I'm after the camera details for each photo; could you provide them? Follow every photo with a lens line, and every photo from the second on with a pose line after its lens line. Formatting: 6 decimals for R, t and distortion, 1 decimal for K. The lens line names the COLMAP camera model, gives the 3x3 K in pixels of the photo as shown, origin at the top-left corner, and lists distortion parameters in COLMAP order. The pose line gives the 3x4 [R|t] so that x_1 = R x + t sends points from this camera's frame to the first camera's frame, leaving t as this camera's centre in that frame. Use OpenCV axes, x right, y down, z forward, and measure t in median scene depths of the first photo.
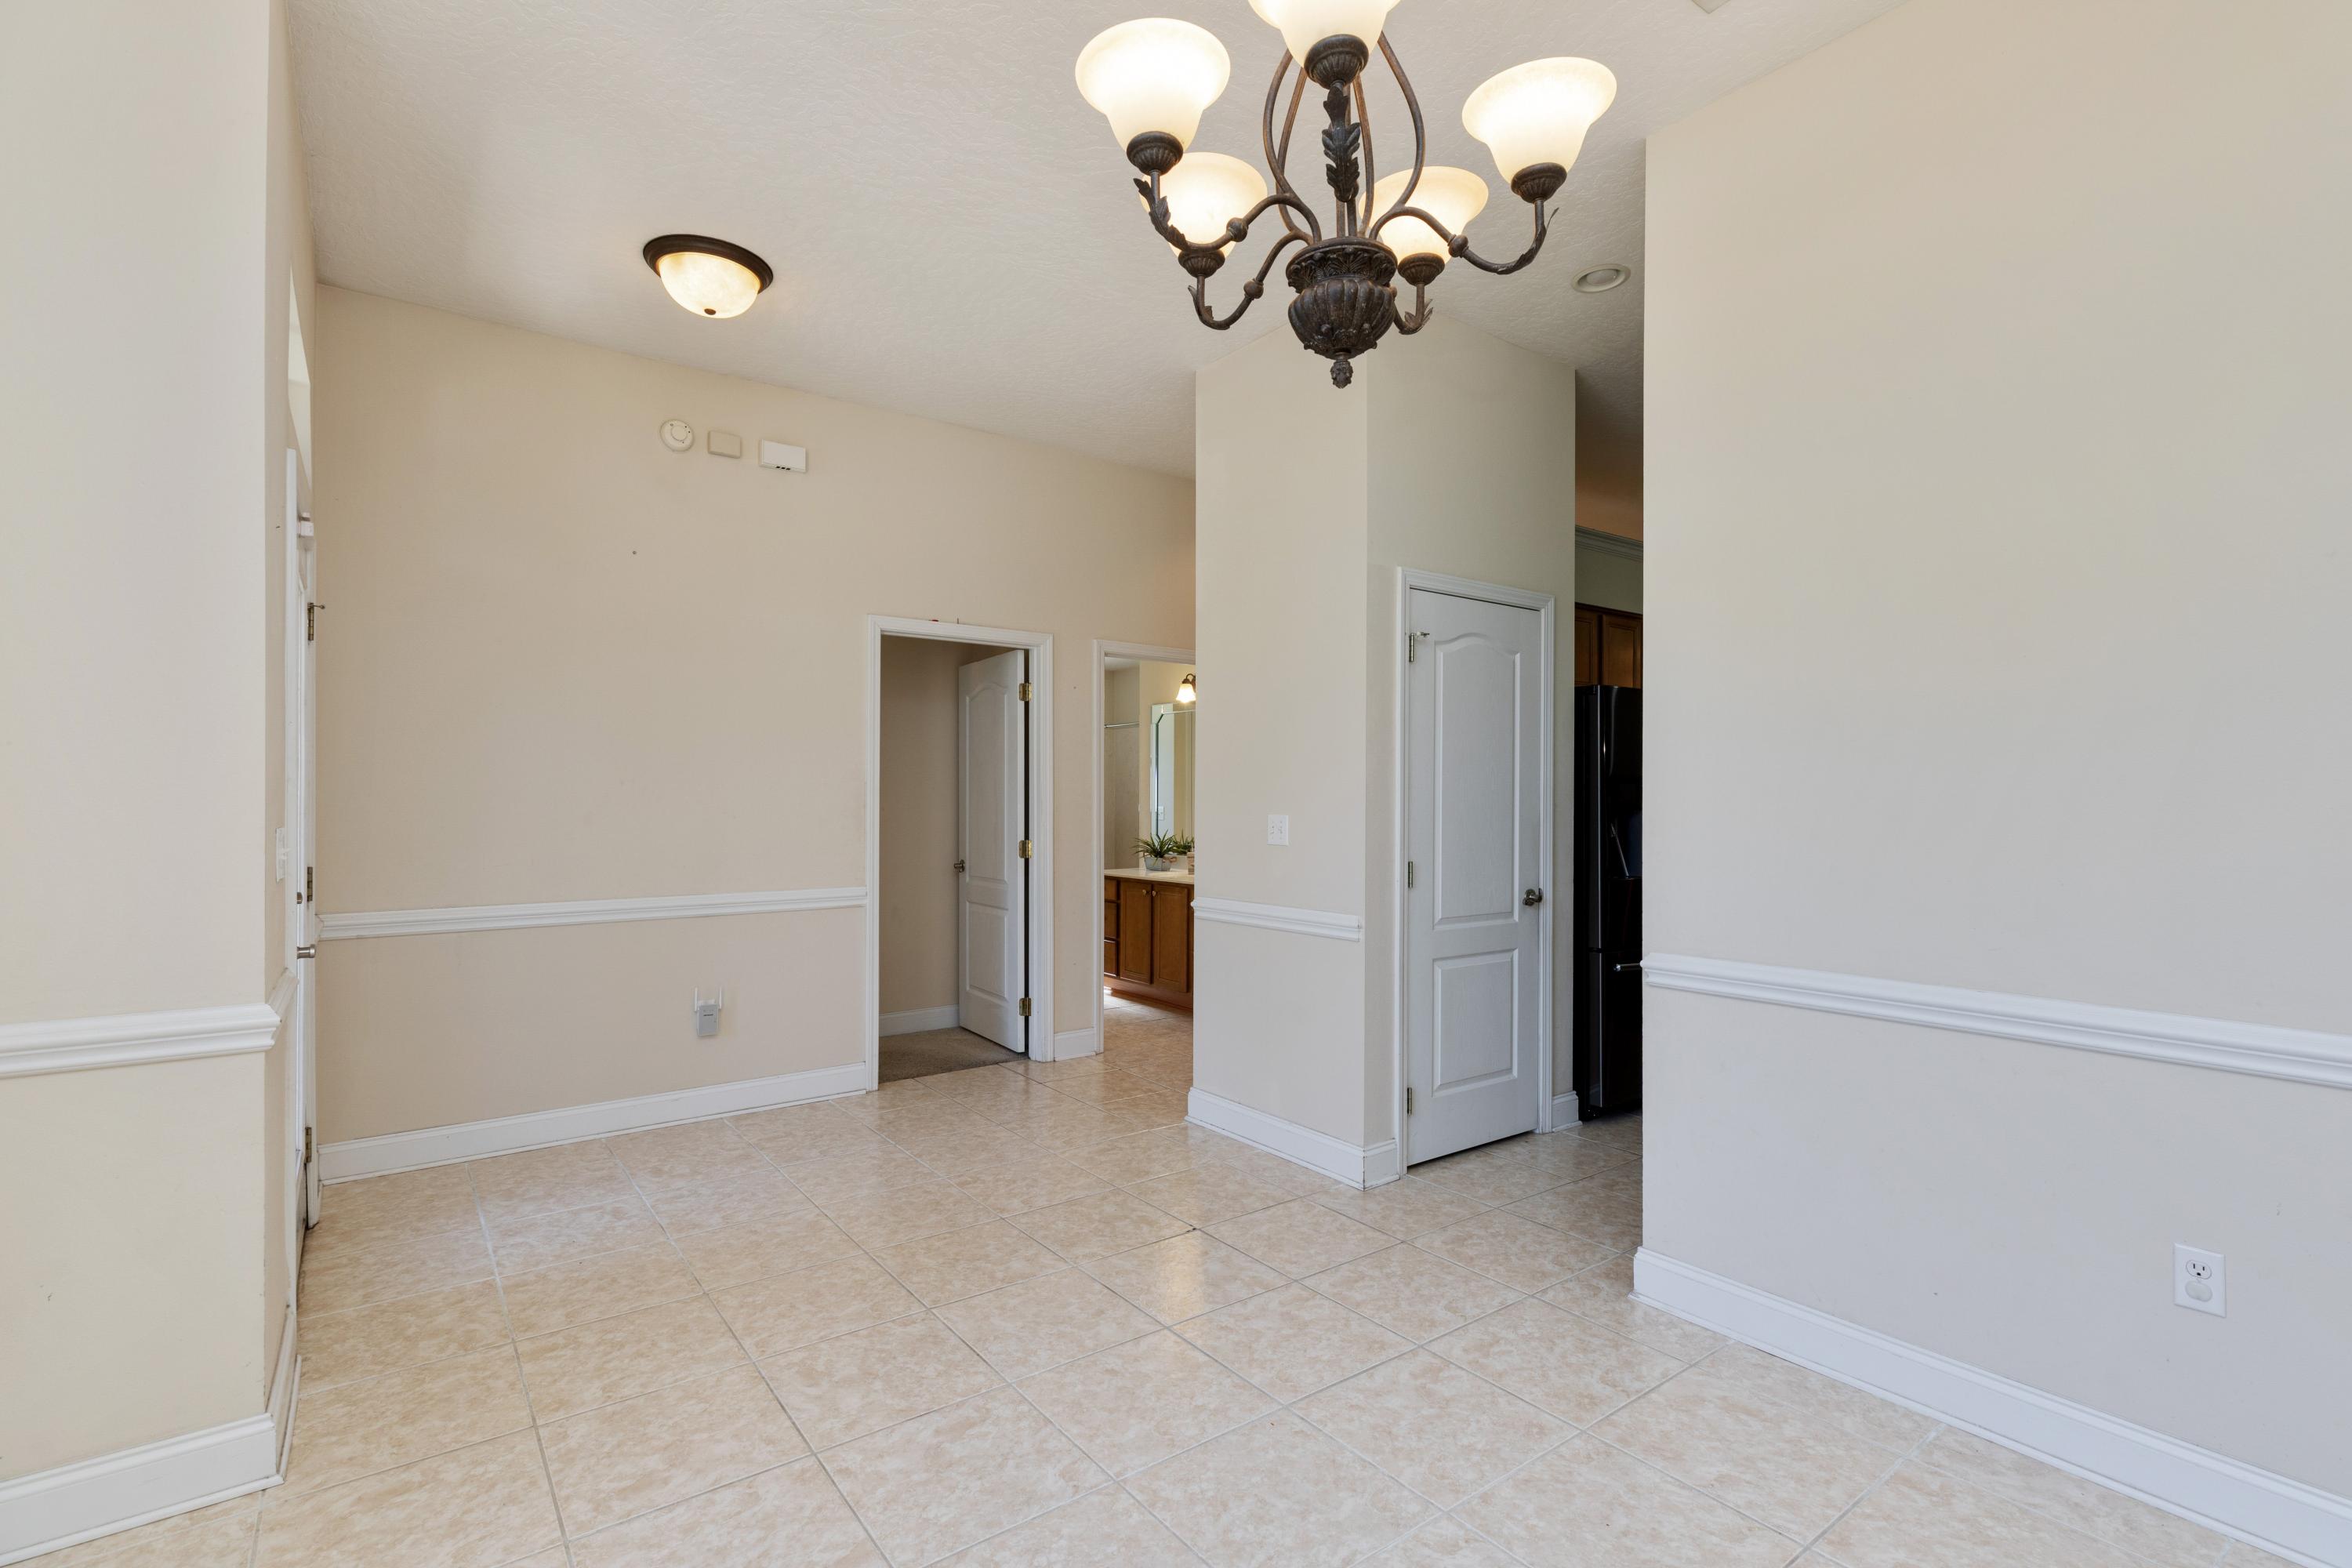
lens RADIAL K [[1064.6, 0, 1154.9], [0, 1064.6, 787.0], [0, 0, 1]] dist [0.009503, -0.002060]
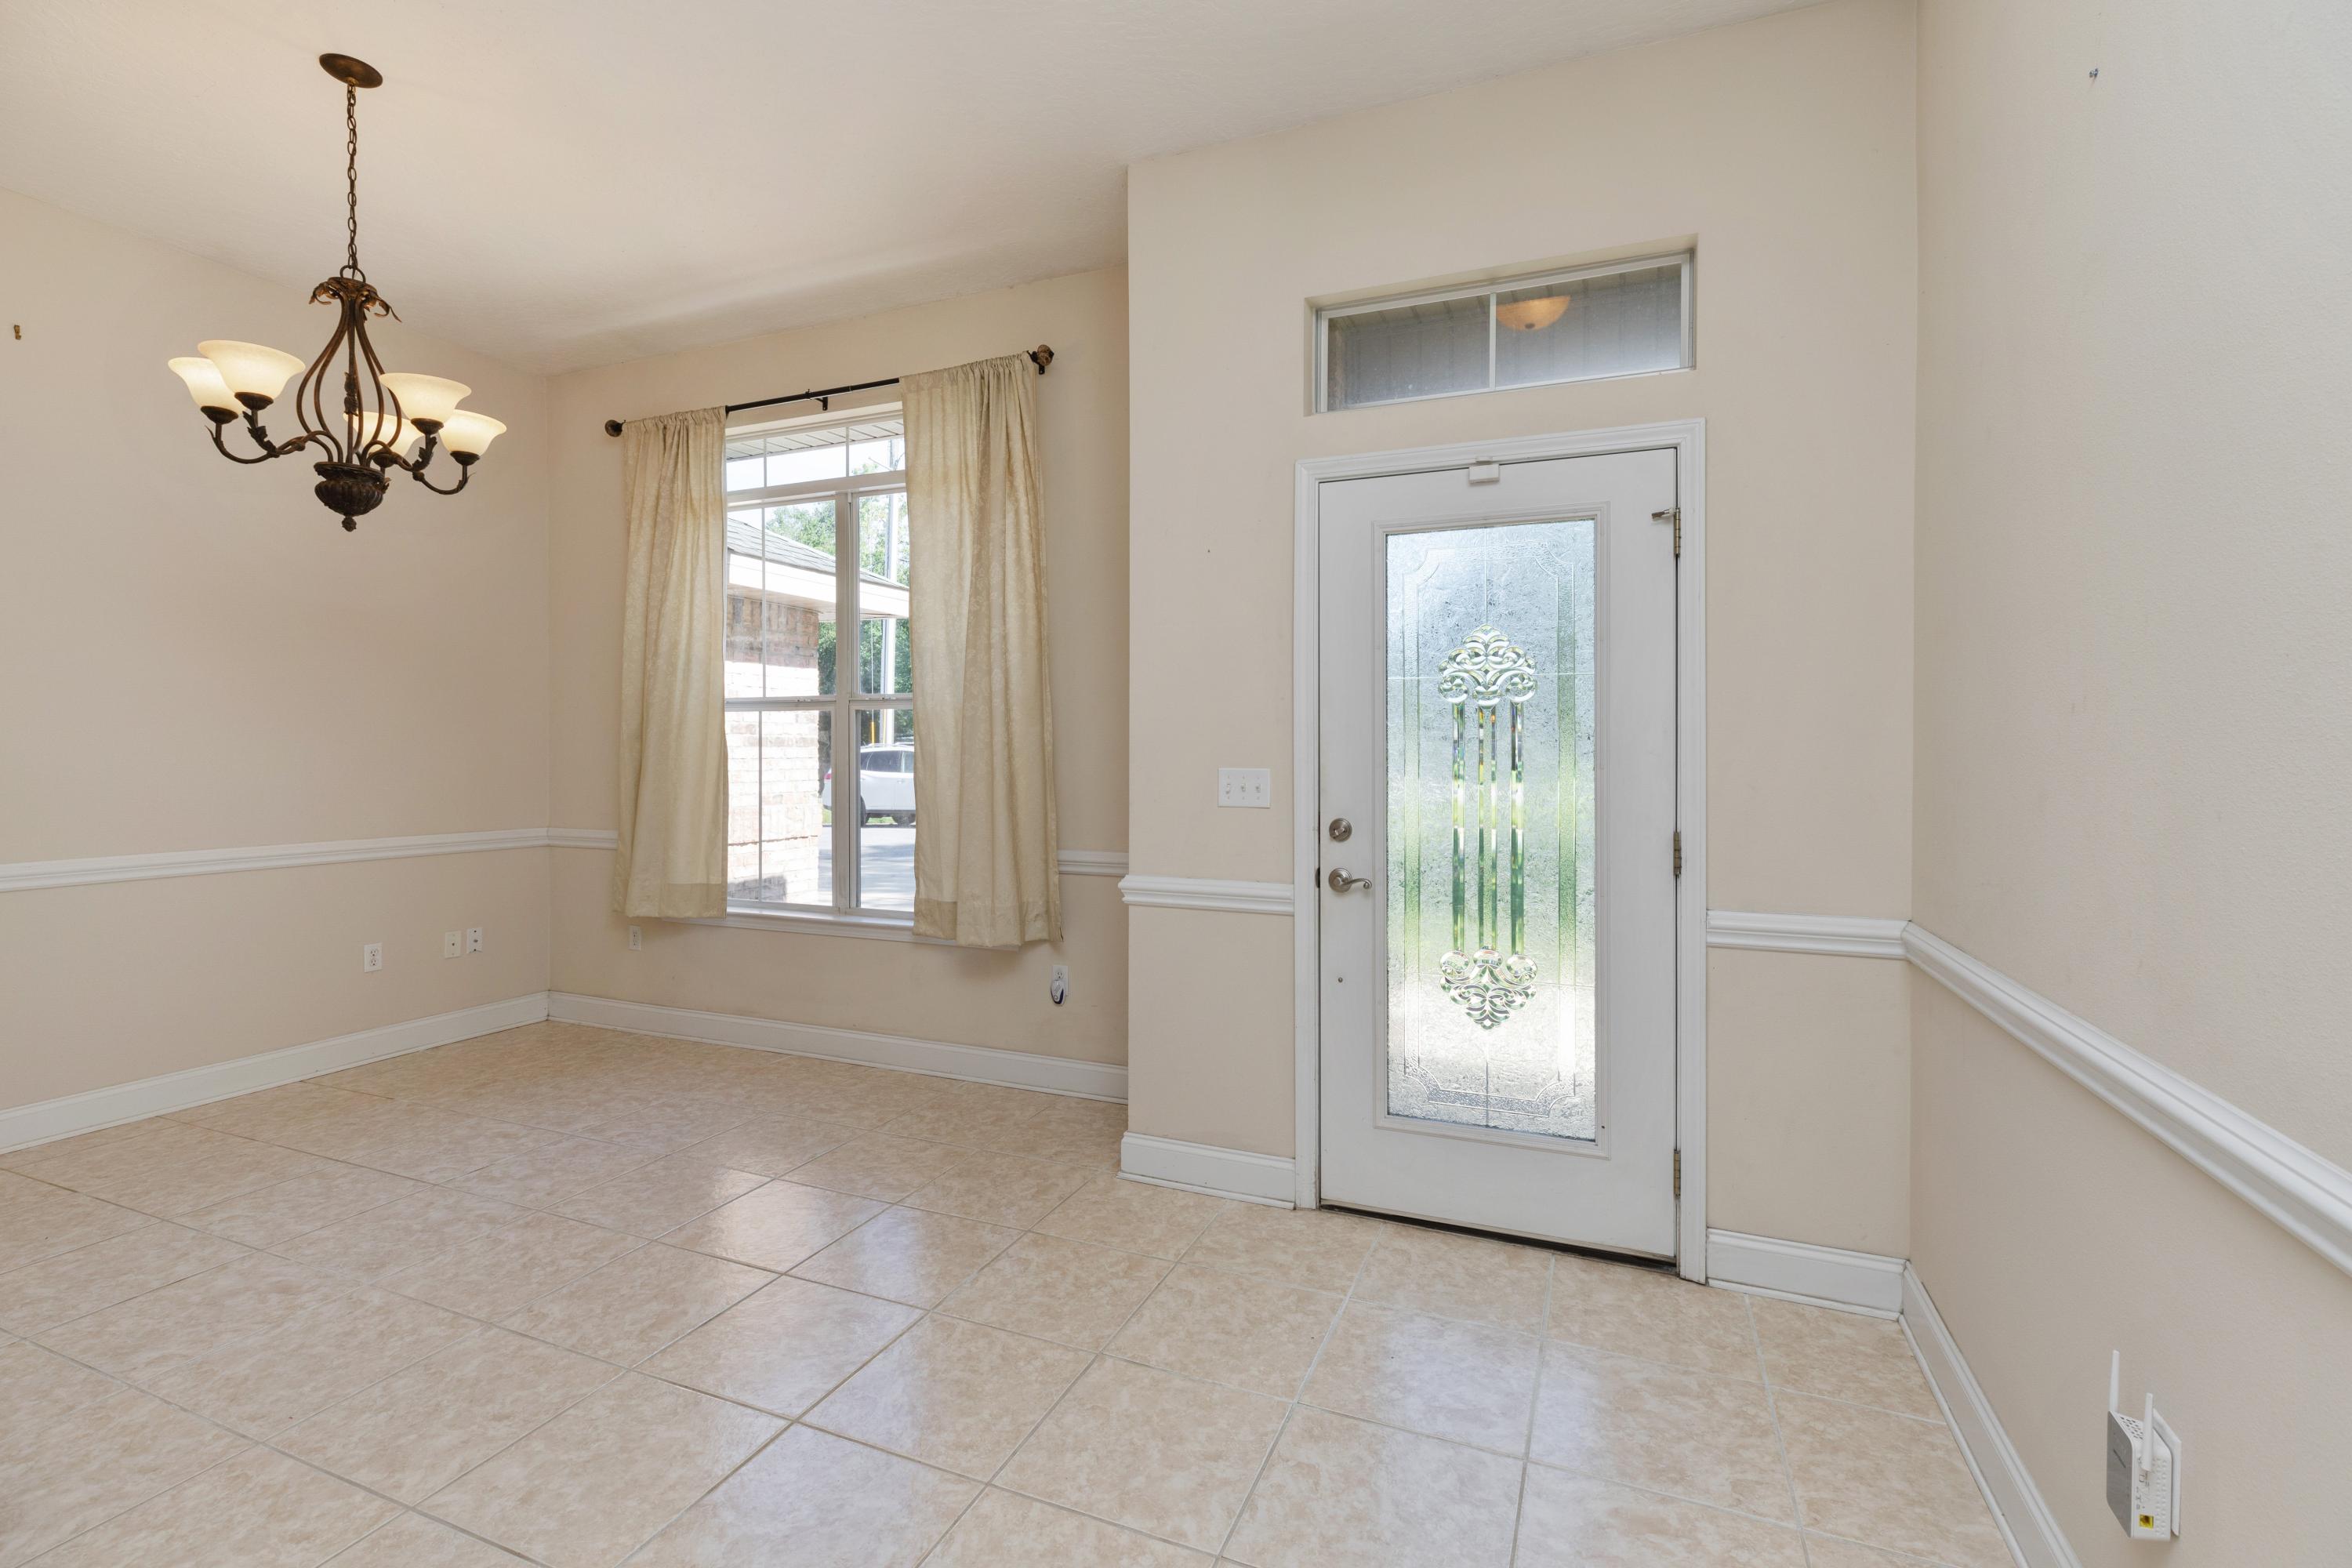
lens RADIAL K [[1064.6, 0, 1177.5], [0, 1064.6, 775.6], [0, 0, 1]] dist [0.009503, -0.002060]
pose [[-0.850436, 0.010807, -0.525968, -0.052250], [0.001189, 0.999826, 0.018620, 0.020552], [0.526078, 0.015210, -0.850300, 1.886397]]
